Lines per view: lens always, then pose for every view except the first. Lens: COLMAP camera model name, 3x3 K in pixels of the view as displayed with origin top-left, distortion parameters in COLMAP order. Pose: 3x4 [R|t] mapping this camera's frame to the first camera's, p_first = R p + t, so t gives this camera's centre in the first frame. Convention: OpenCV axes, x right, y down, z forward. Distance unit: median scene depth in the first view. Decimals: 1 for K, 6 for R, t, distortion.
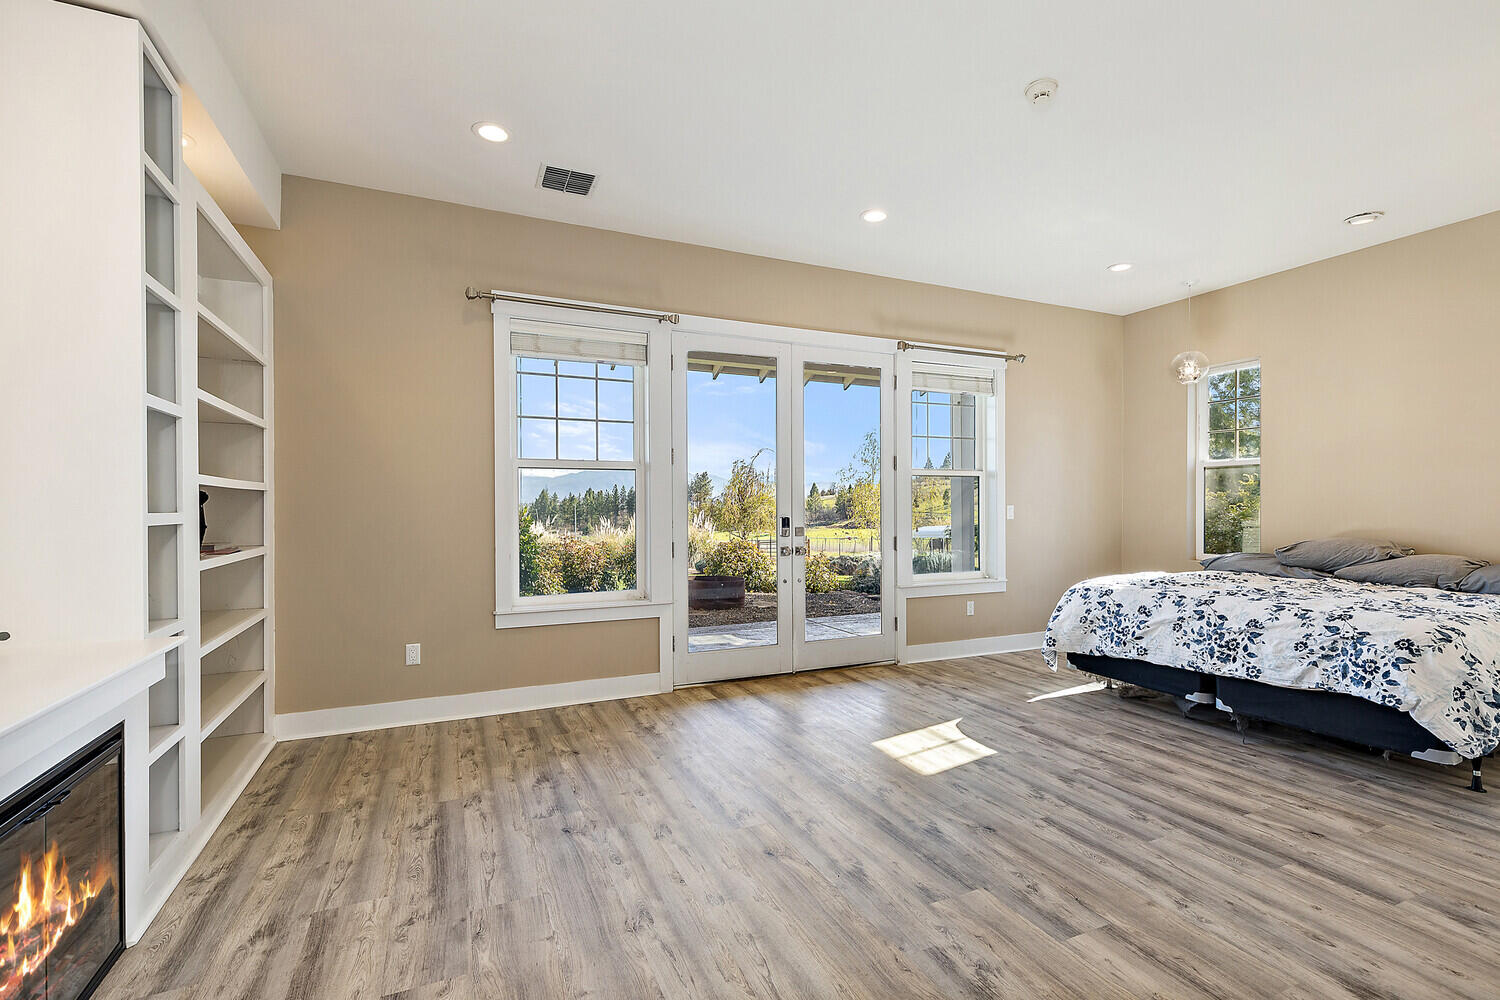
lens RADIAL K [[690.6, 0, 750.1], [0, 690.6, 499.8], [0, 0, 1]] dist [0.004317, 0.000649]
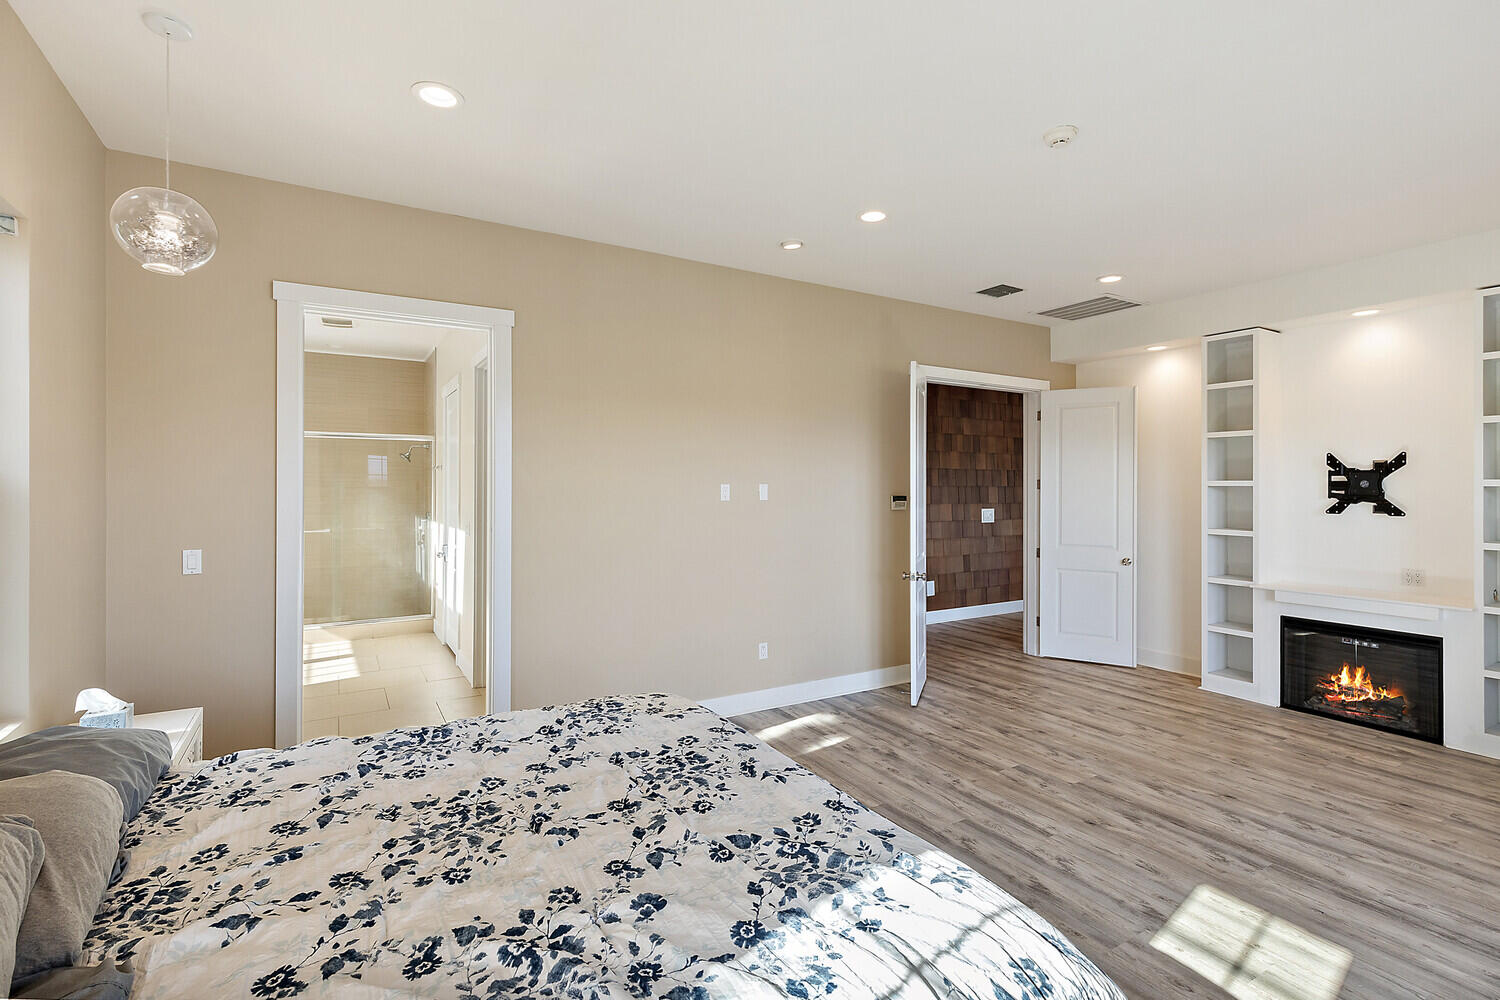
lens RADIAL K [[690.6, 0, 748.3], [0, 690.6, 495.5], [0, 0, 1]] dist [0.004317, 0.000649]
pose [[-0.993797, -0.000535, -0.111204, 1.096488], [-0.000460, 1.000000, -0.000701, -0.088075], [0.111204, -0.000645, -0.993797, 2.182007]]
